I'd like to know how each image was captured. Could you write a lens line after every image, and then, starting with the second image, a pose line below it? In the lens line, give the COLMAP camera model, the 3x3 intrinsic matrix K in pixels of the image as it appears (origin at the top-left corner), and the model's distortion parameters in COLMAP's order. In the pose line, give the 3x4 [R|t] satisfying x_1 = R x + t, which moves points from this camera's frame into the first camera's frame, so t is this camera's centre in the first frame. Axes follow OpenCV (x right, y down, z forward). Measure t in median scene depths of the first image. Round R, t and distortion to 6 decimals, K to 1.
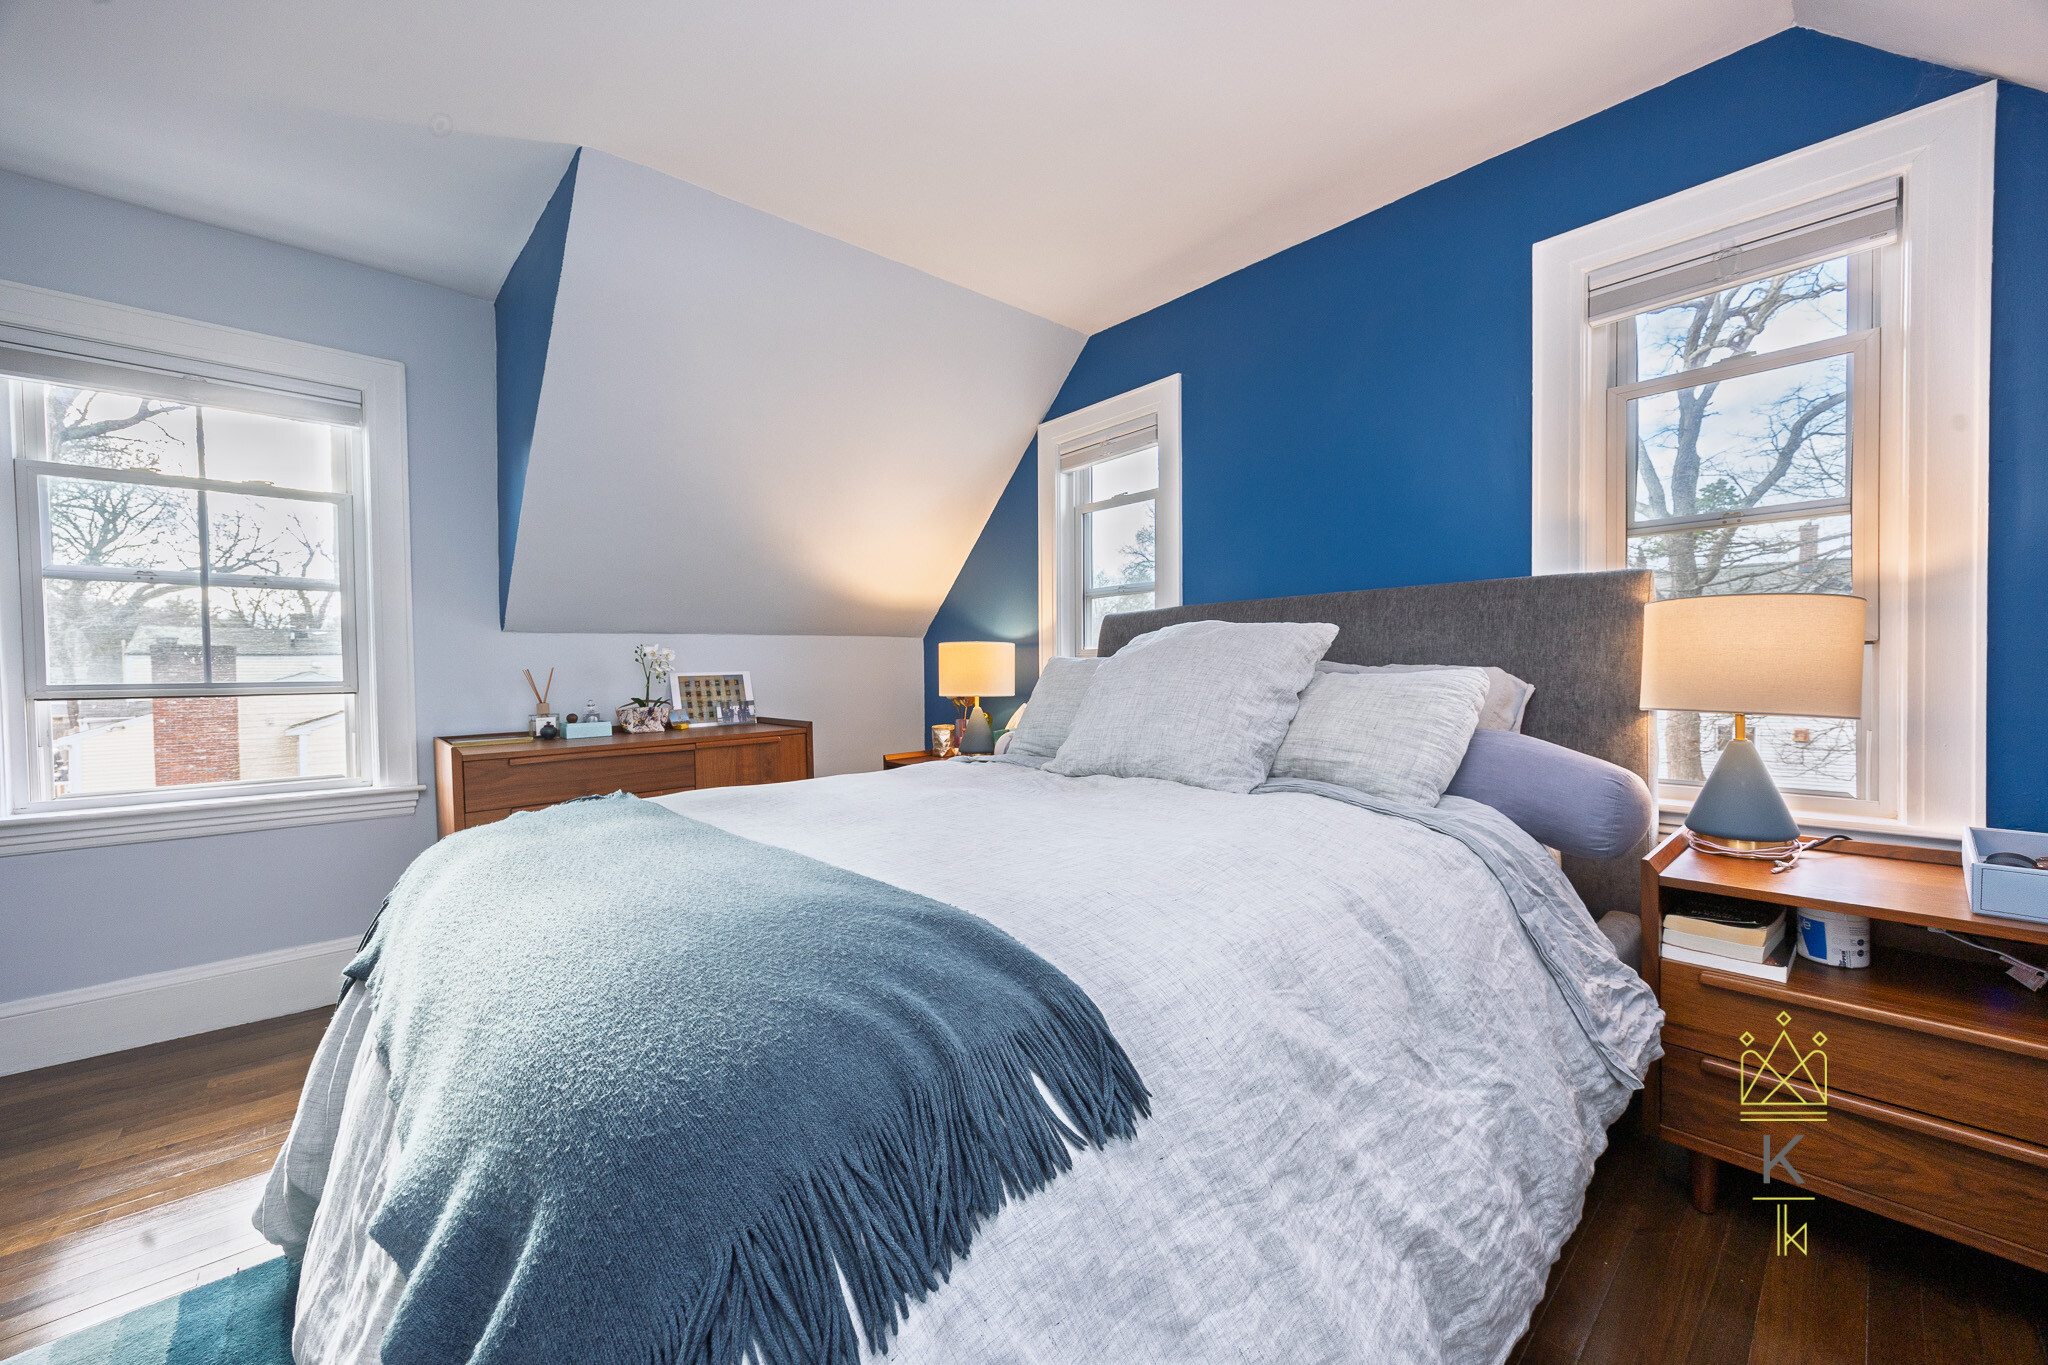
lens RADIAL K [[782.6, 0, 1026.0], [0, 782.6, 687.9], [0, 0, 1]] dist [-0.000191, 0.000099]
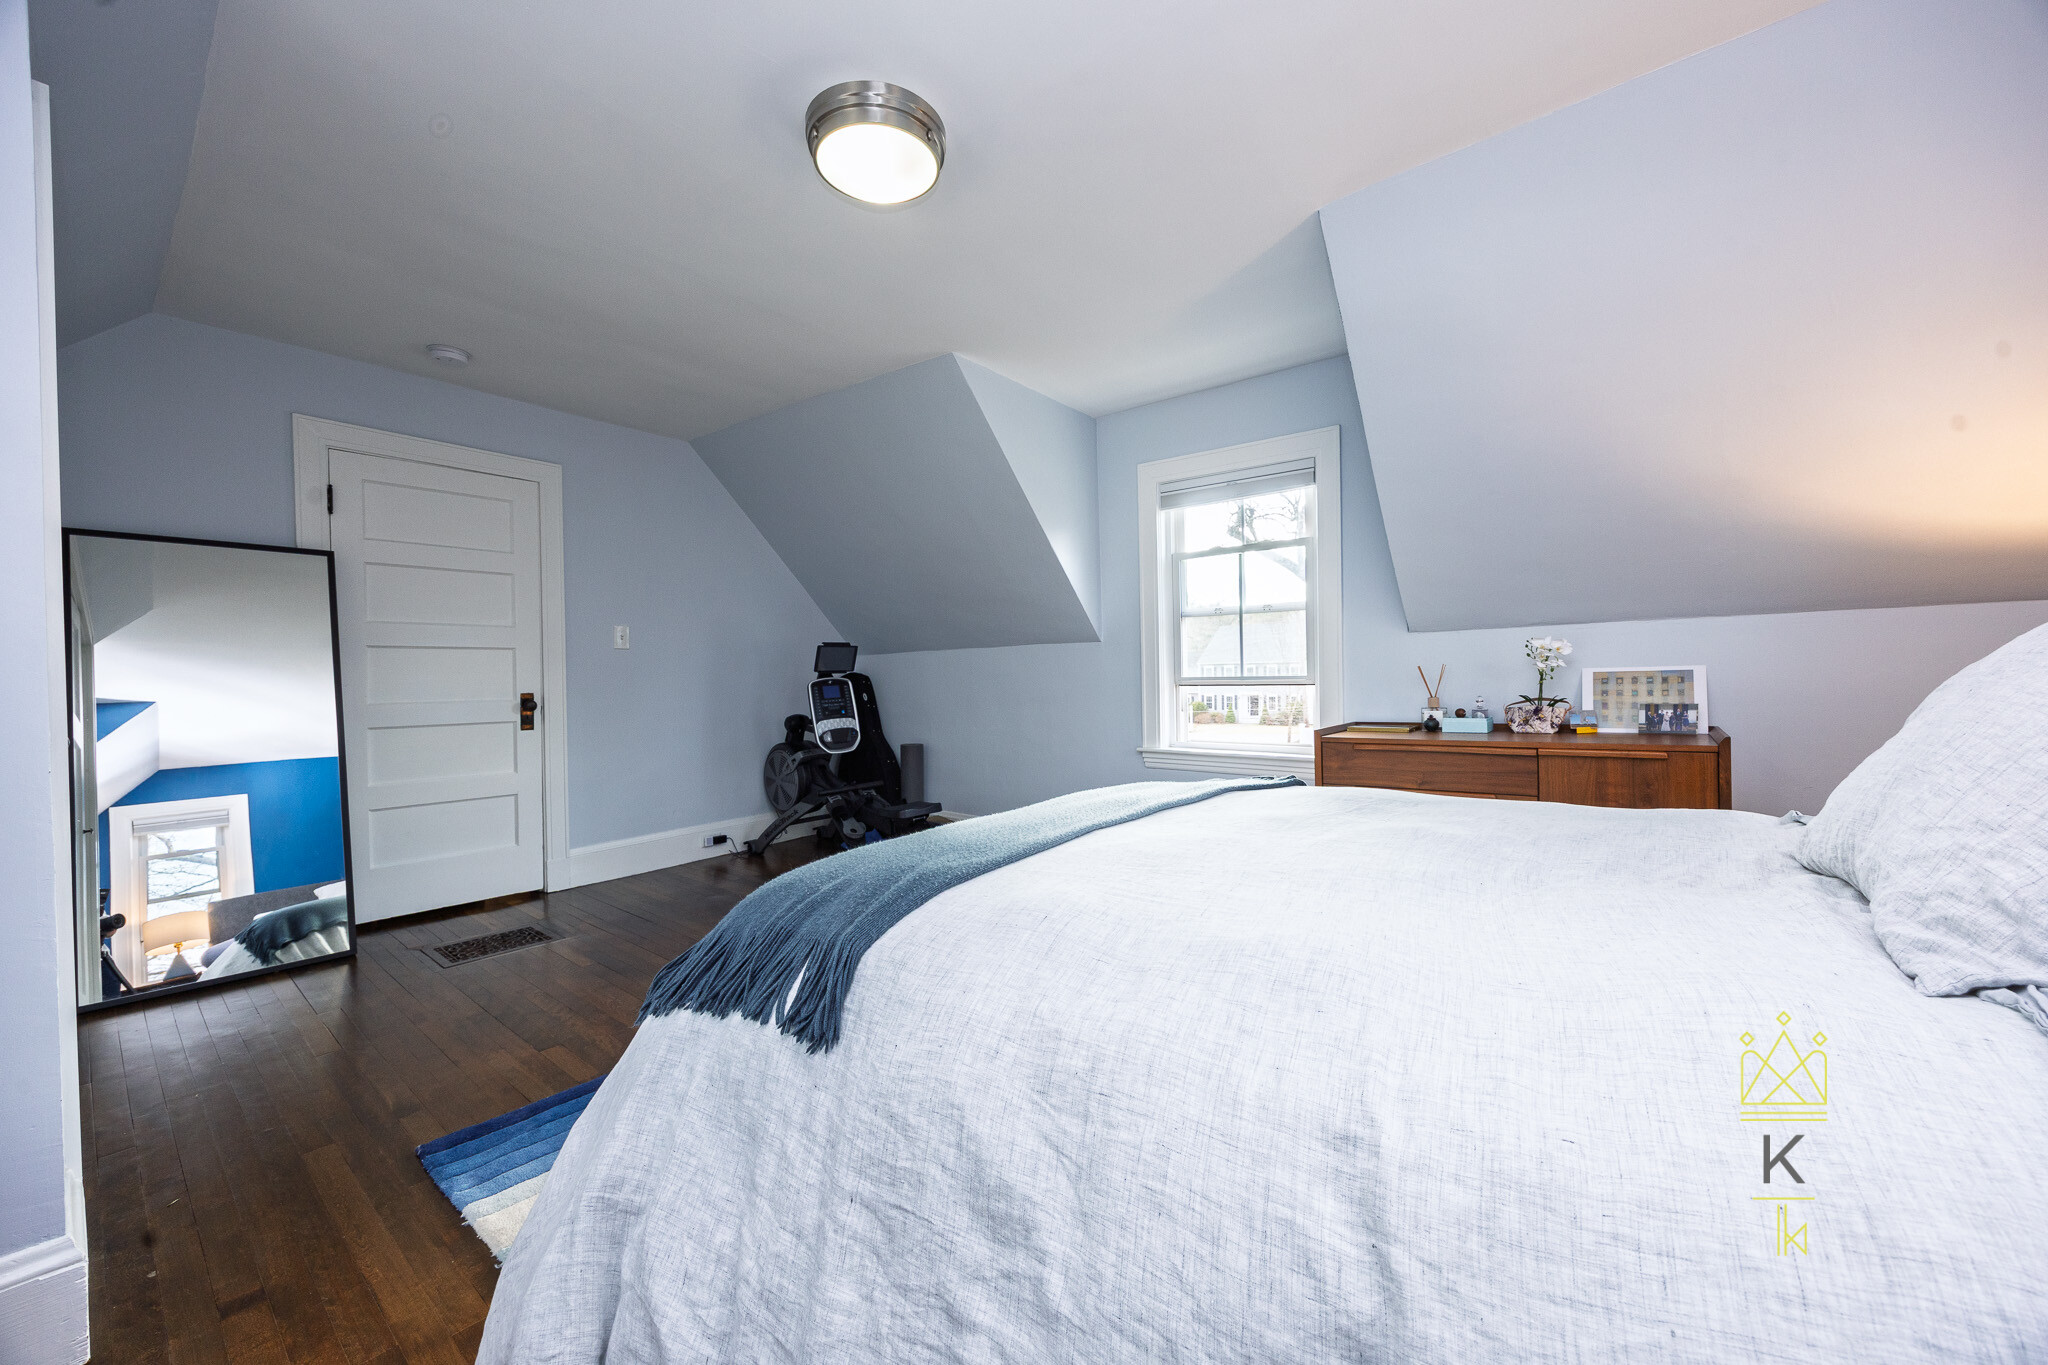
lens RADIAL K [[782.6, 0, 1028.6], [0, 782.6, 676.1], [0, 0, 1]] dist [-0.000191, 0.000099]
pose [[0.159058, 0.010190, -0.987217, 0.351637], [-0.009461, 0.999917, 0.008797, -0.013678], [0.987224, 0.007941, 0.159141, 0.277410]]
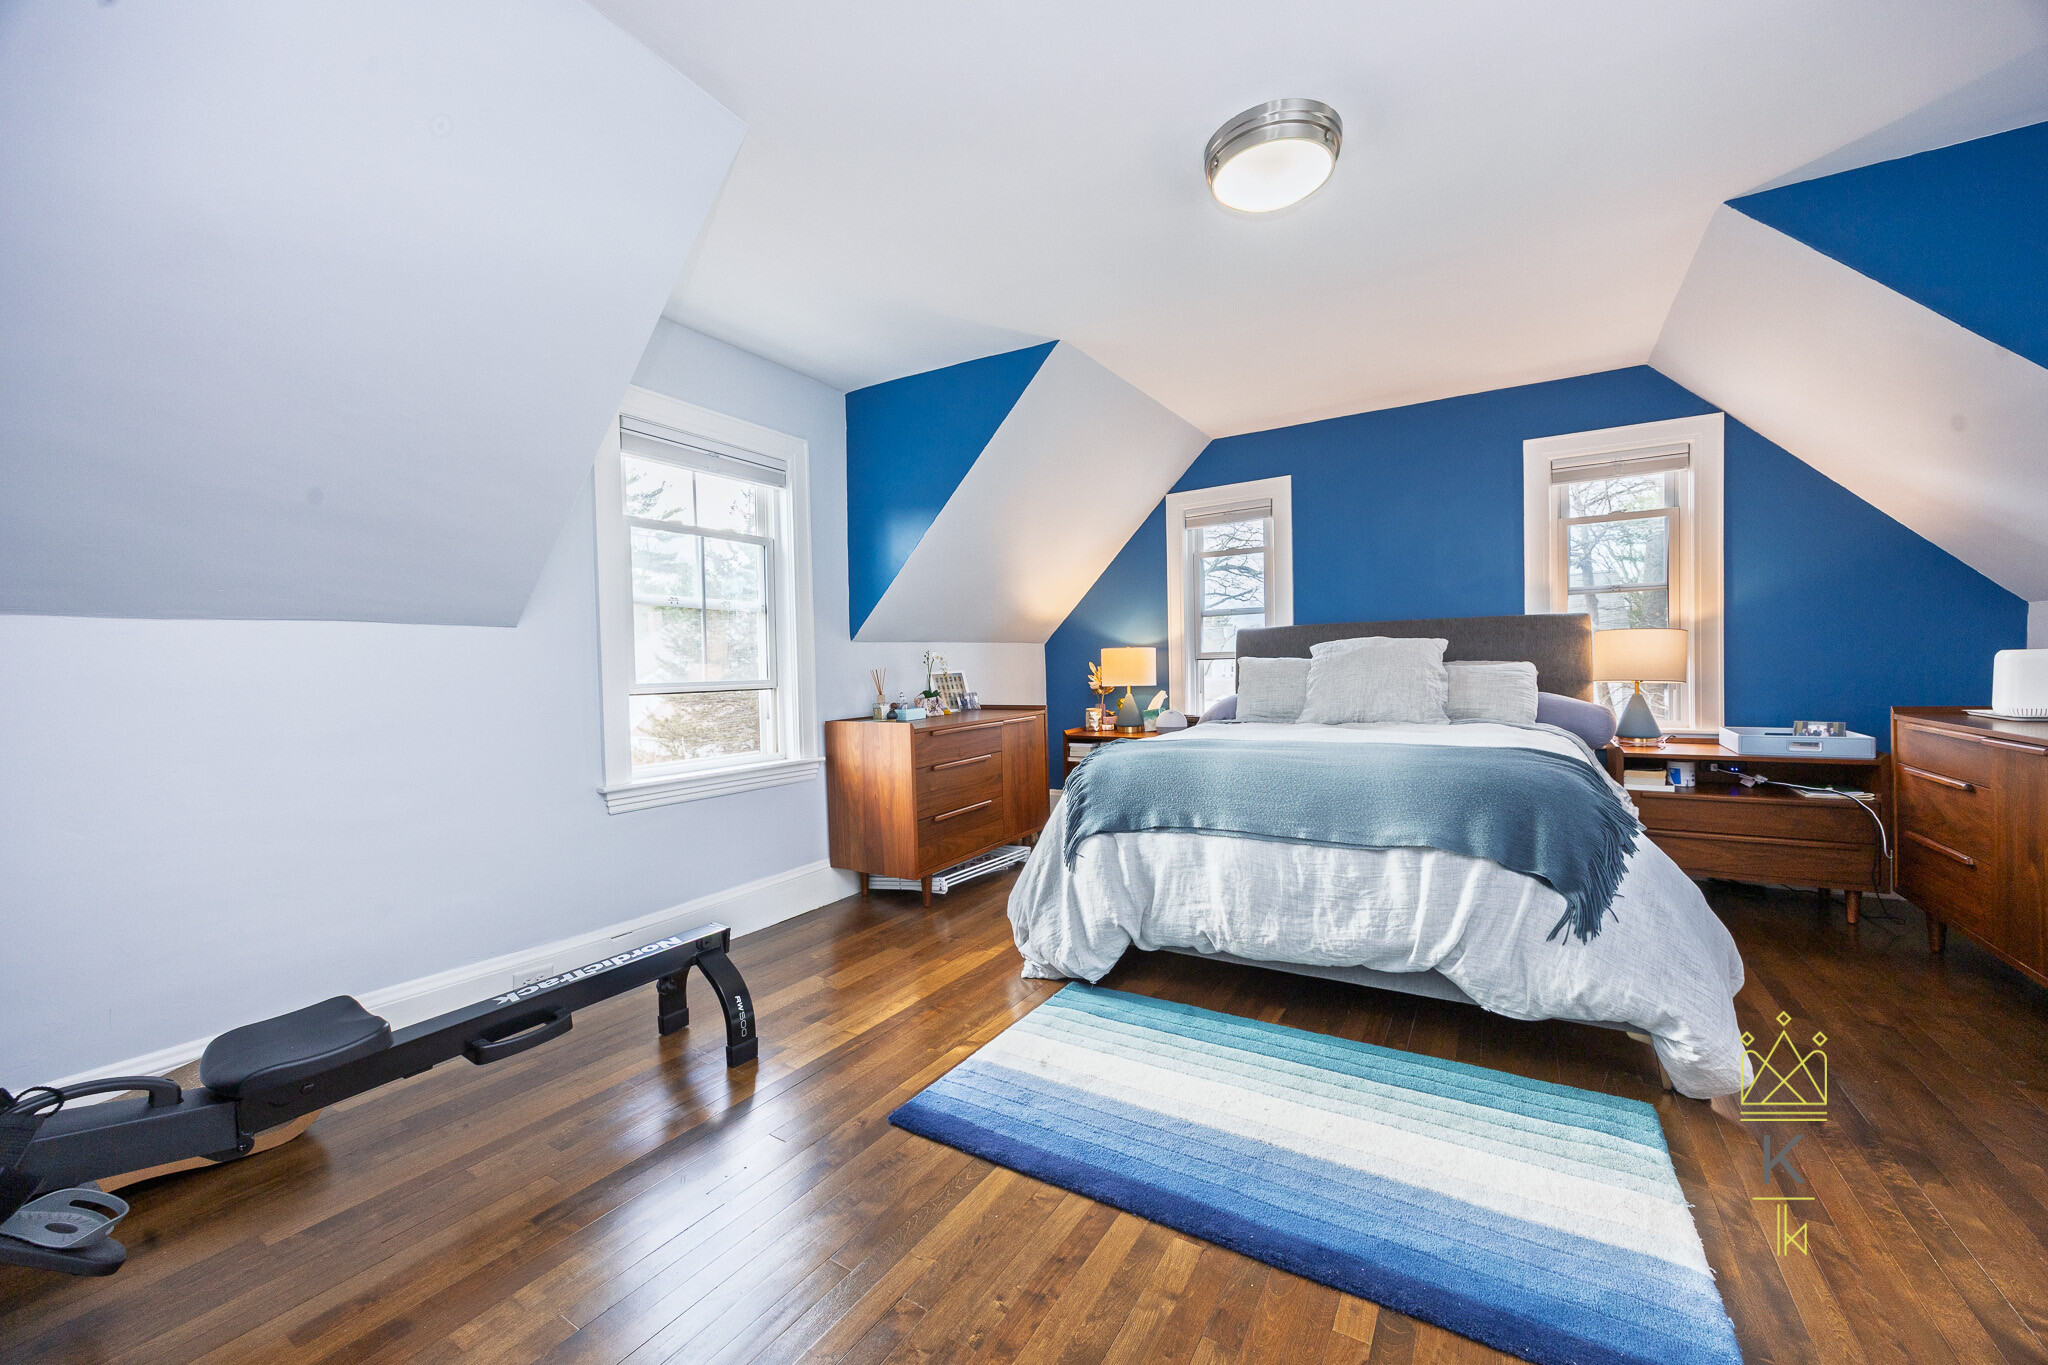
lens RADIAL K [[782.6, 0, 1020.8], [0, 782.6, 689.1], [0, 0, 1]] dist [-0.000191, 0.000099]
pose [[0.959285, -0.019585, 0.281761, -0.760427], [0.017728, 0.999801, 0.009136, 0.001425], [-0.281884, -0.003769, 0.959441, -0.346537]]
